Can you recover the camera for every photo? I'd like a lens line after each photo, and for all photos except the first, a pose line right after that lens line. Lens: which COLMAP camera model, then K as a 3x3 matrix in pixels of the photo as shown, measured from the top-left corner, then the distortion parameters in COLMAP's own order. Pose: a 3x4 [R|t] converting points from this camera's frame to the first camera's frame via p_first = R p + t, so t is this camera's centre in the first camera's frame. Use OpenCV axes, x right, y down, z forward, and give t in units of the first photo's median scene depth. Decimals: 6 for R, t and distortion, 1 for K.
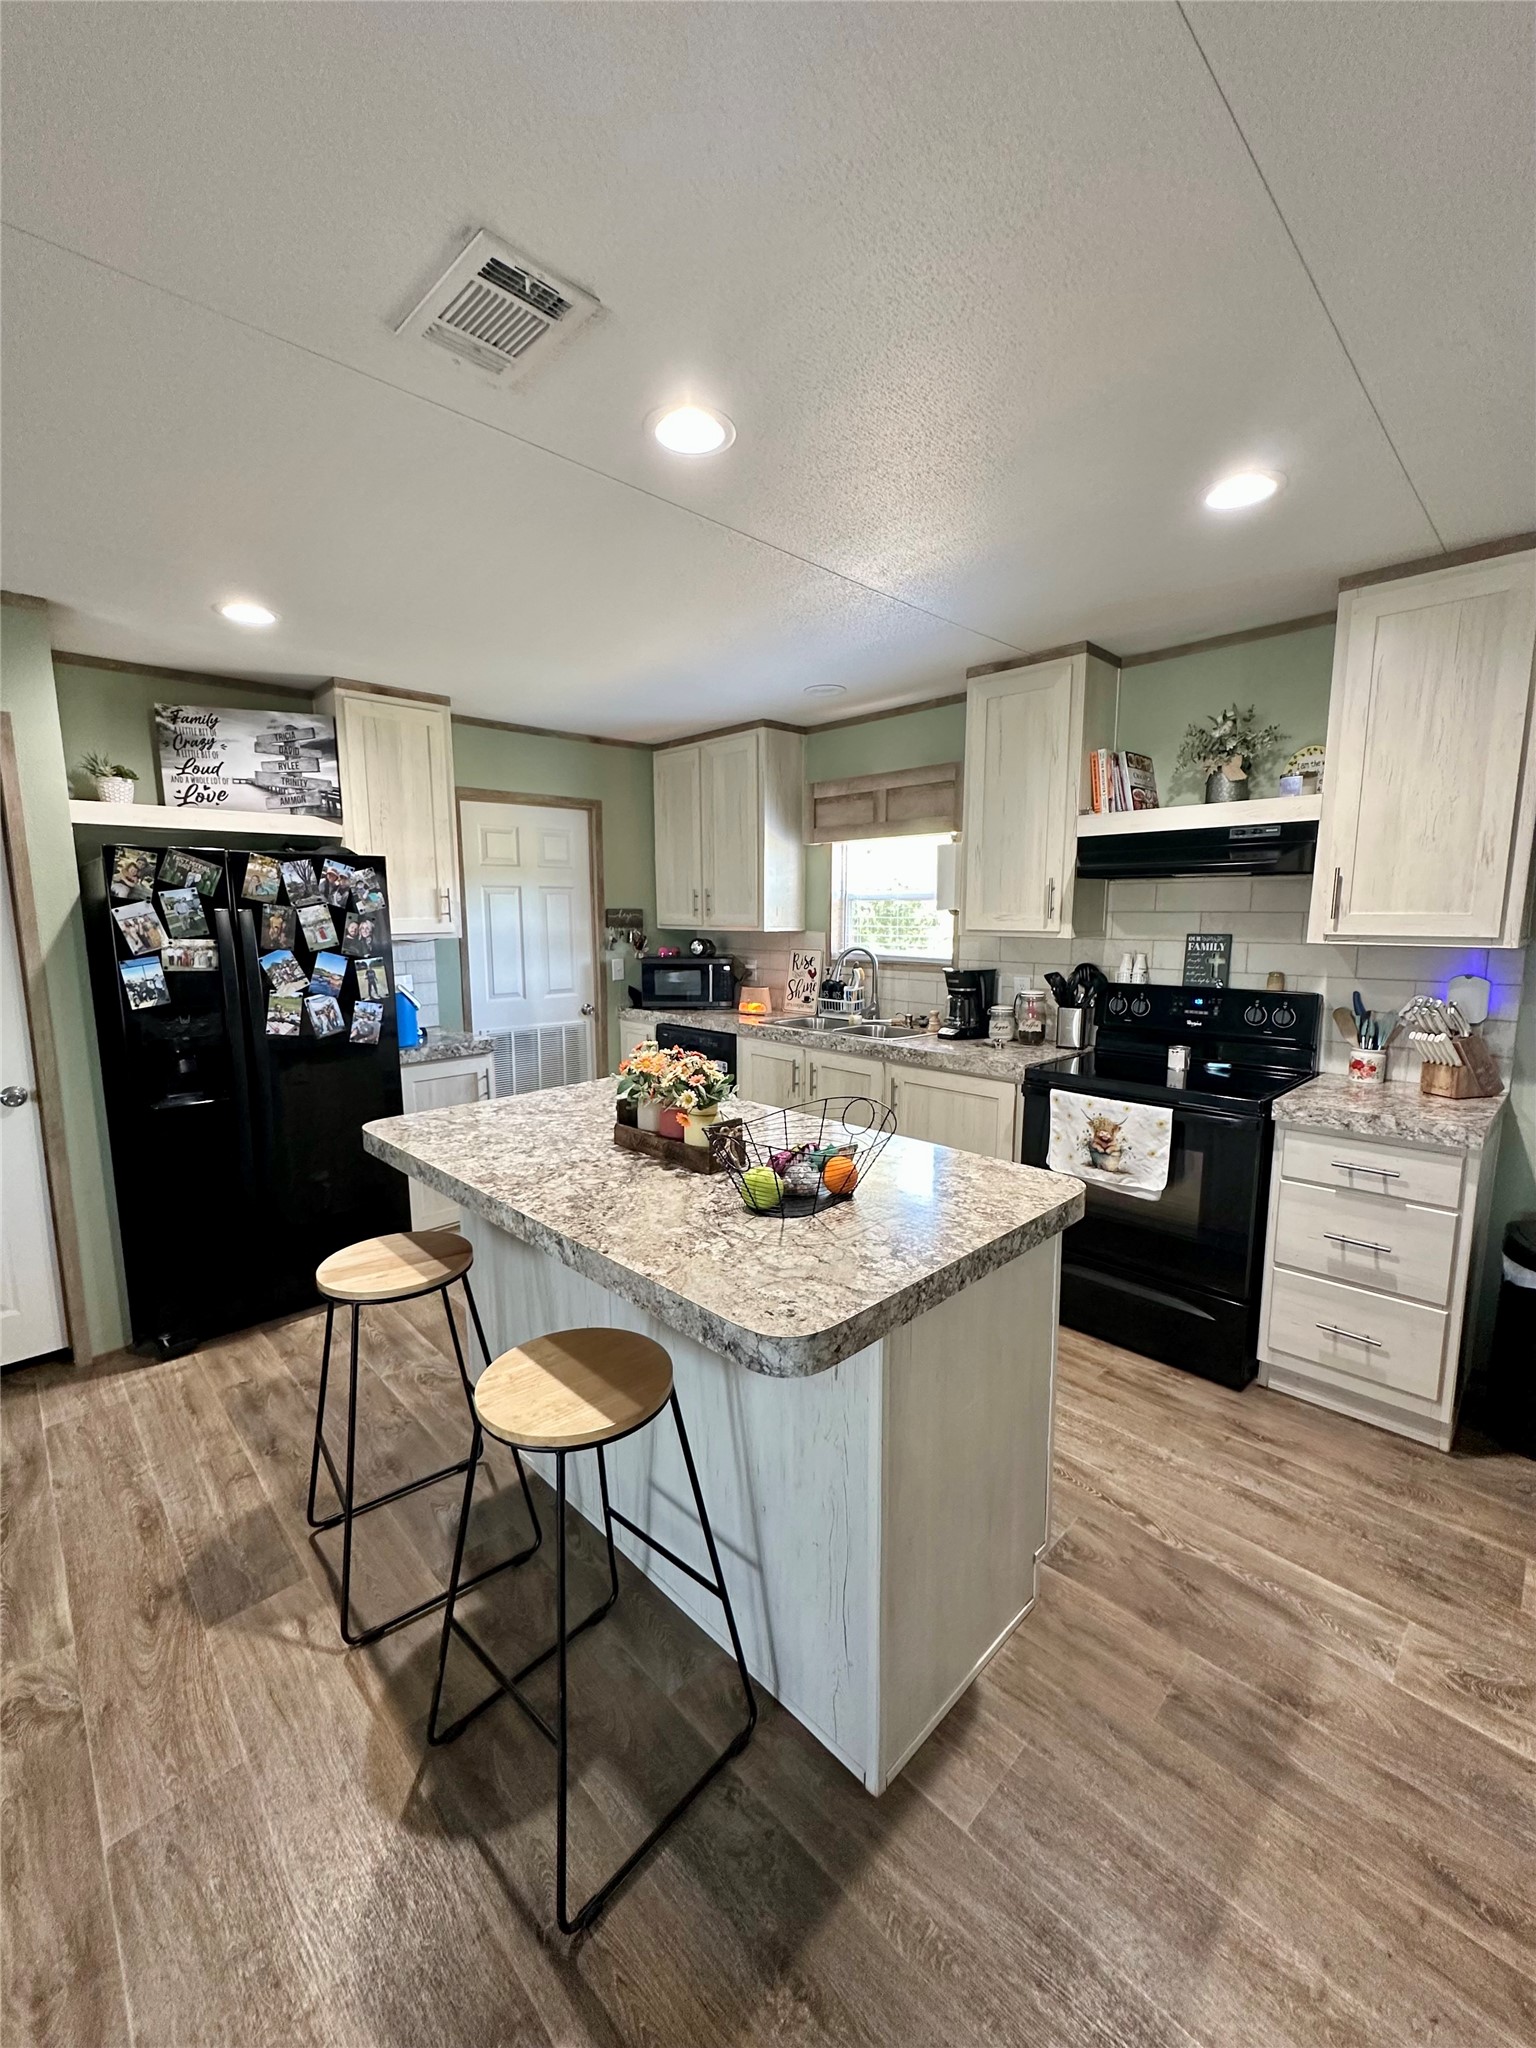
lens RADIAL K [[810.0, 0, 754.6], [0, 810.0, 1036.8], [0, 0, 1]] dist [-0.002166, -0.000299]
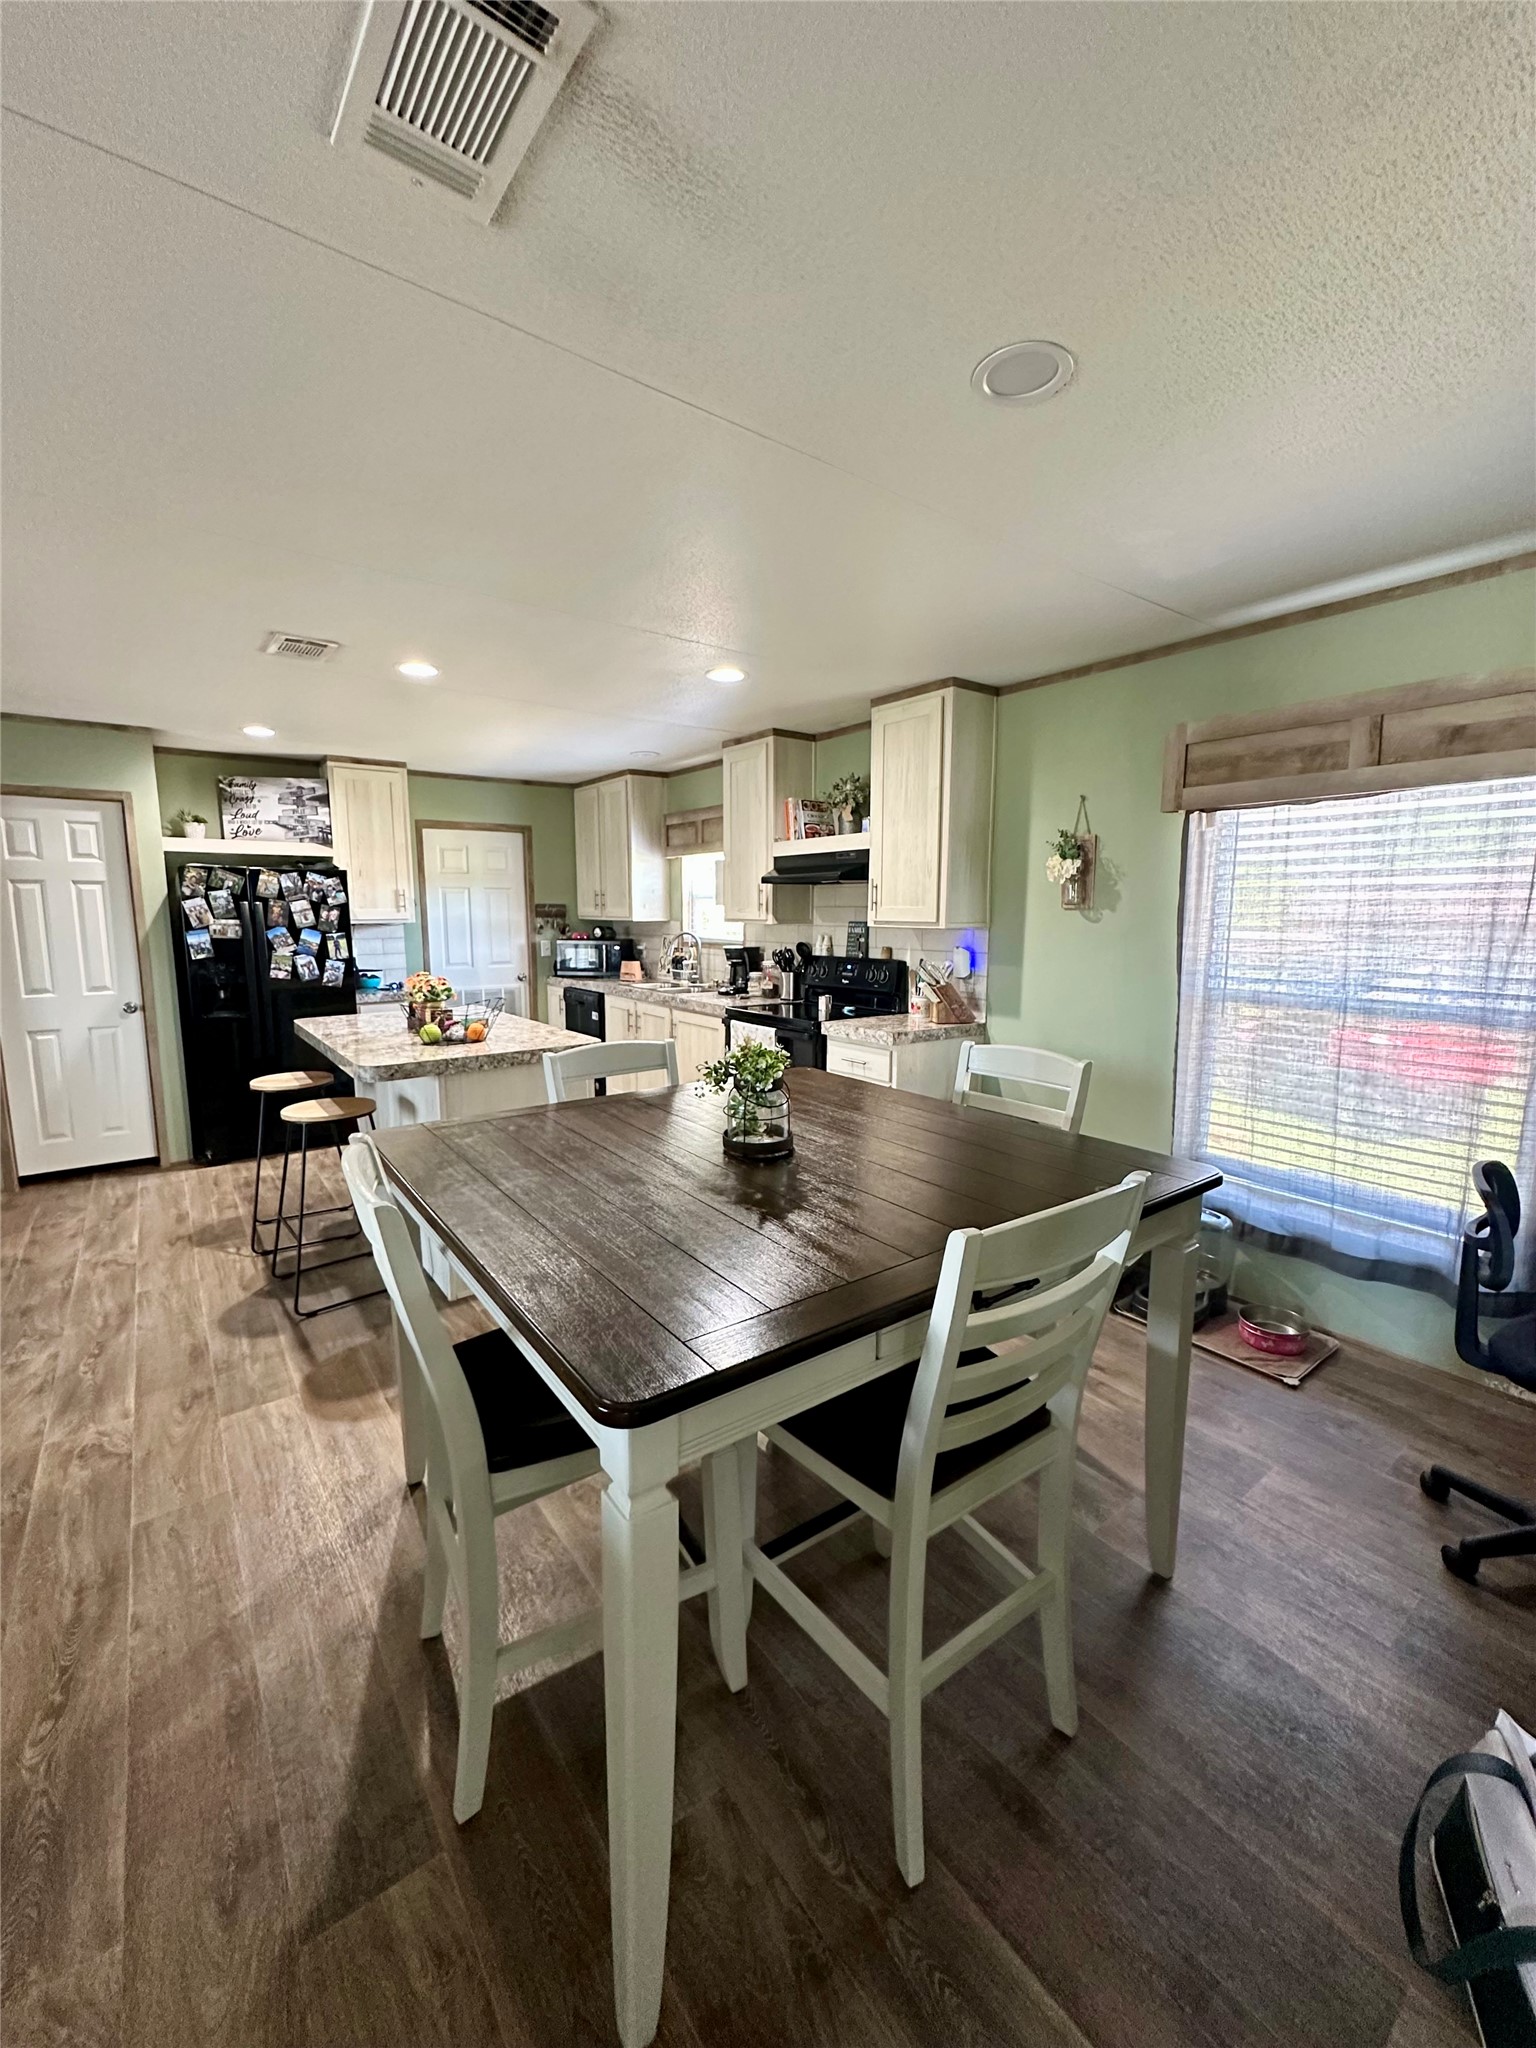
lens RADIAL K [[810.0, 0, 752.1], [0, 810.0, 1038.3], [0, 0, 1]] dist [-0.002166, -0.000299]
pose [[0.991946, 0.024918, -0.124188, 0.553347], [-0.024444, 0.999687, 0.005334, 0.083300], [0.124282, -0.002255, 0.992244, -0.496800]]
